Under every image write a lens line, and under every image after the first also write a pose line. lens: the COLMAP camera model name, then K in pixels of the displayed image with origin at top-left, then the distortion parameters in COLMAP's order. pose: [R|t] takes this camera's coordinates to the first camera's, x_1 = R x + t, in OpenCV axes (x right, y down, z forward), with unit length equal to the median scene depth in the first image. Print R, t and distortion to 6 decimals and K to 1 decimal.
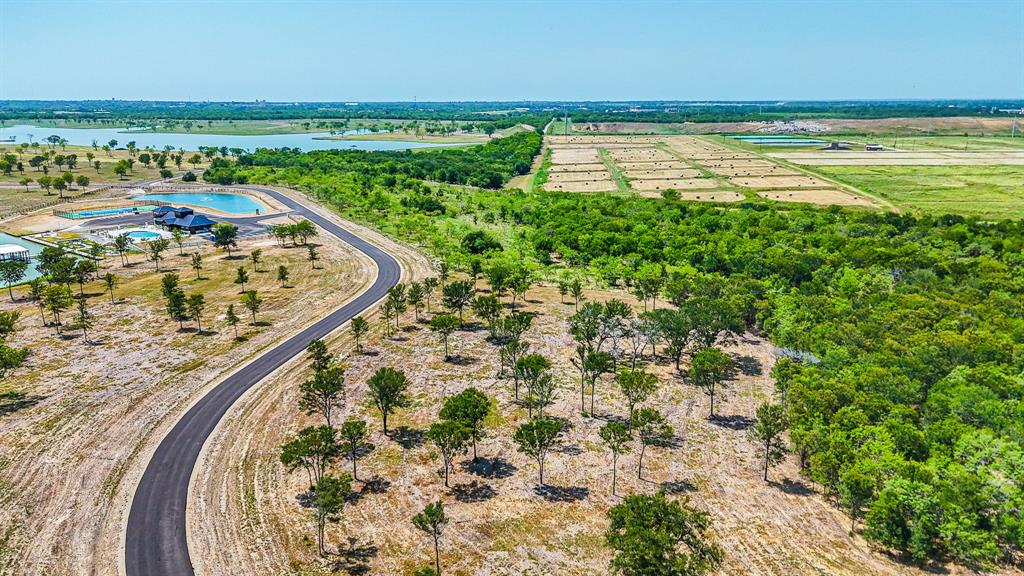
lens RADIAL K [[768.9, 0, 504.6], [0, 768.9, 288.7], [0, 0, 1]] dist [0.076642, -0.088342]
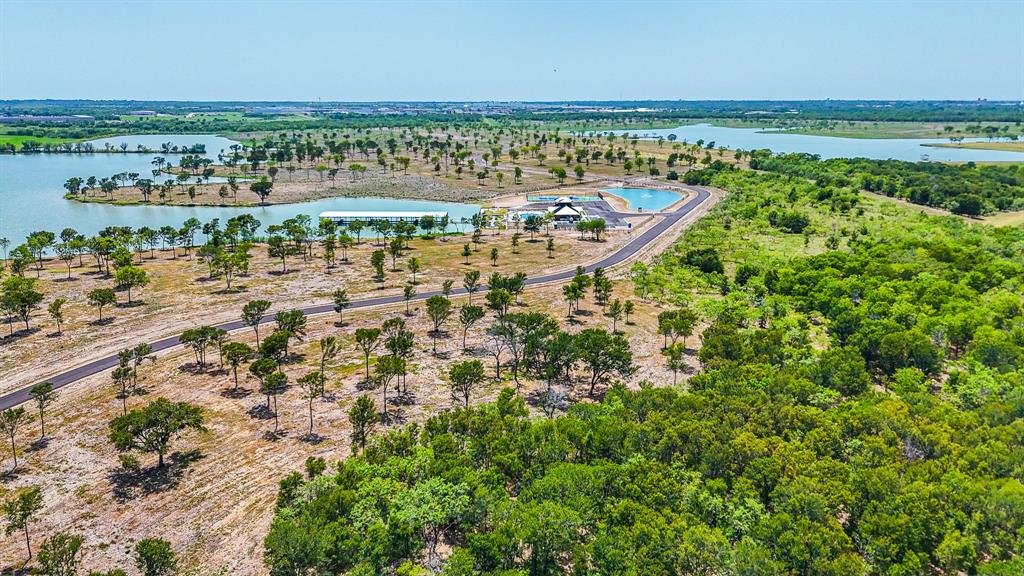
lens RADIAL K [[768.9, 0, 504.6], [0, 768.9, 288.7], [0, 0, 1]] dist [0.076642, -0.088342]
pose [[0.638487, 0.185947, -0.746832, 0.281695], [-0.184061, 0.979108, 0.086420, -0.032004], [0.747299, 0.082285, 0.659373, 0.081784]]
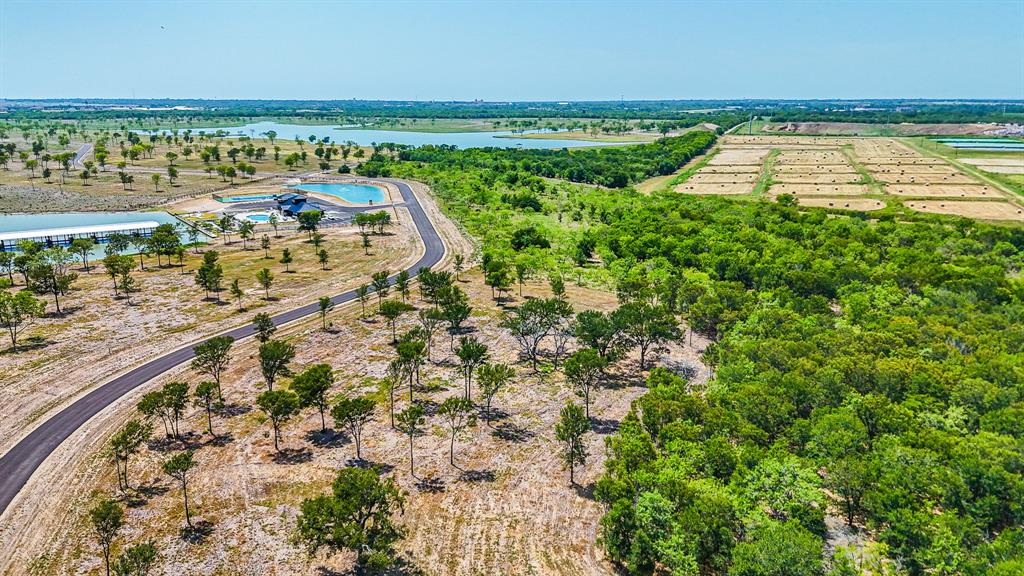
lens RADIAL K [[768.9, 0, 504.6], [0, 768.9, 288.7], [0, 0, 1]] dist [0.076642, -0.088342]
pose [[0.960810, 0.067462, -0.268874, 0.110253], [-0.067085, 0.997691, 0.010600, -0.001400], [0.268969, 0.007852, 0.963117, 0.003710]]
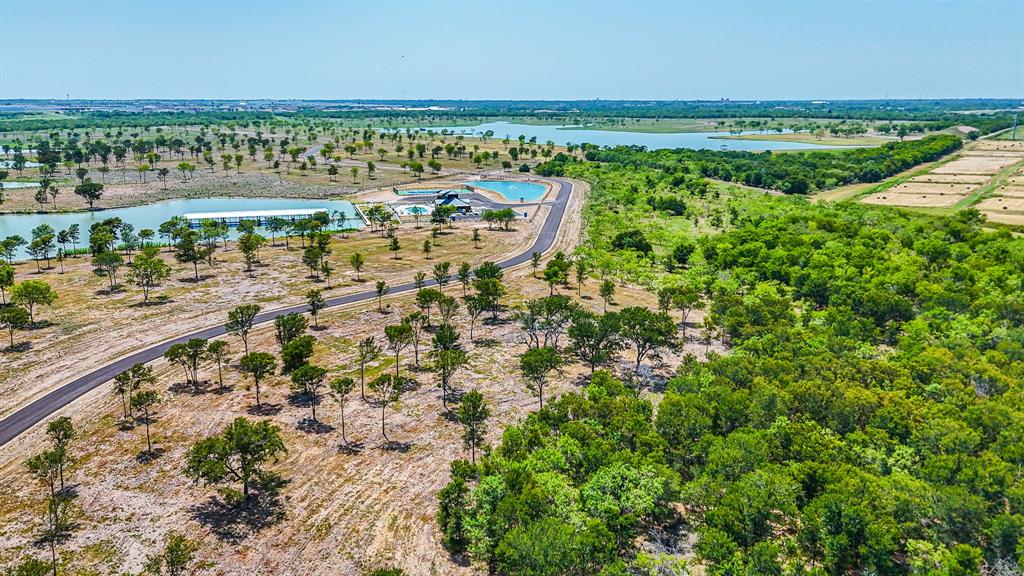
lens RADIAL K [[768.9, 0, 504.6], [0, 768.9, 288.7], [0, 0, 1]] dist [0.076642, -0.088342]
pose [[0.827130, 0.136869, -0.545090, 0.201518], [-0.135719, 0.989831, 0.042598, -0.009572], [0.545378, 0.038745, 0.837295, 0.026780]]
